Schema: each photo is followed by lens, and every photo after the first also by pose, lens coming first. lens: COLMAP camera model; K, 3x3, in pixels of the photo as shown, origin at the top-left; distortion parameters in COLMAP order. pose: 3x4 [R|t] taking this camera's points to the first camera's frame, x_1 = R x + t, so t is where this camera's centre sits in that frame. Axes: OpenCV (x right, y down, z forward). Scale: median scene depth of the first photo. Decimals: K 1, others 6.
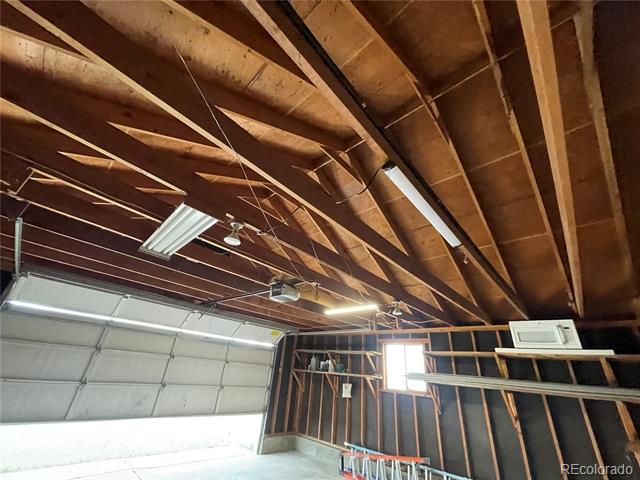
lens RADIAL K [[257.7, 0, 317.7], [0, 257.7, 241.1], [0, 0, 1]] dist [-0.000554, 0.000308]
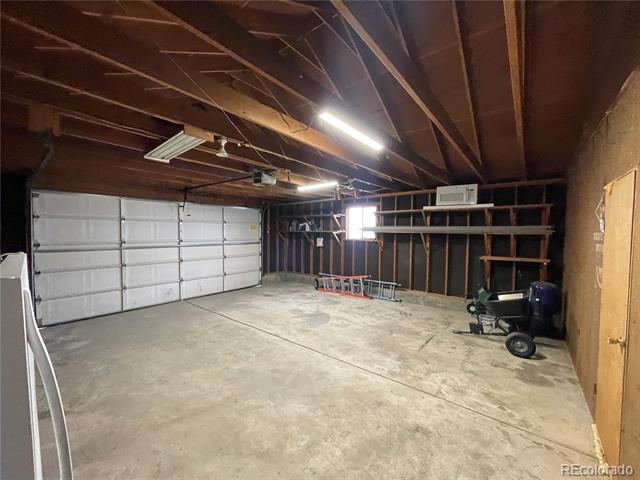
lens RADIAL K [[257.7, 0, 317.7], [0, 257.7, 241.1], [0, 0, 1]] dist [-0.000554, 0.000308]
pose [[0.995138, -0.077920, 0.060237, 0.025216], [0.038441, 0.870401, 0.490841, -0.098456], [-0.090677, -0.486139, 0.869164, -0.192491]]
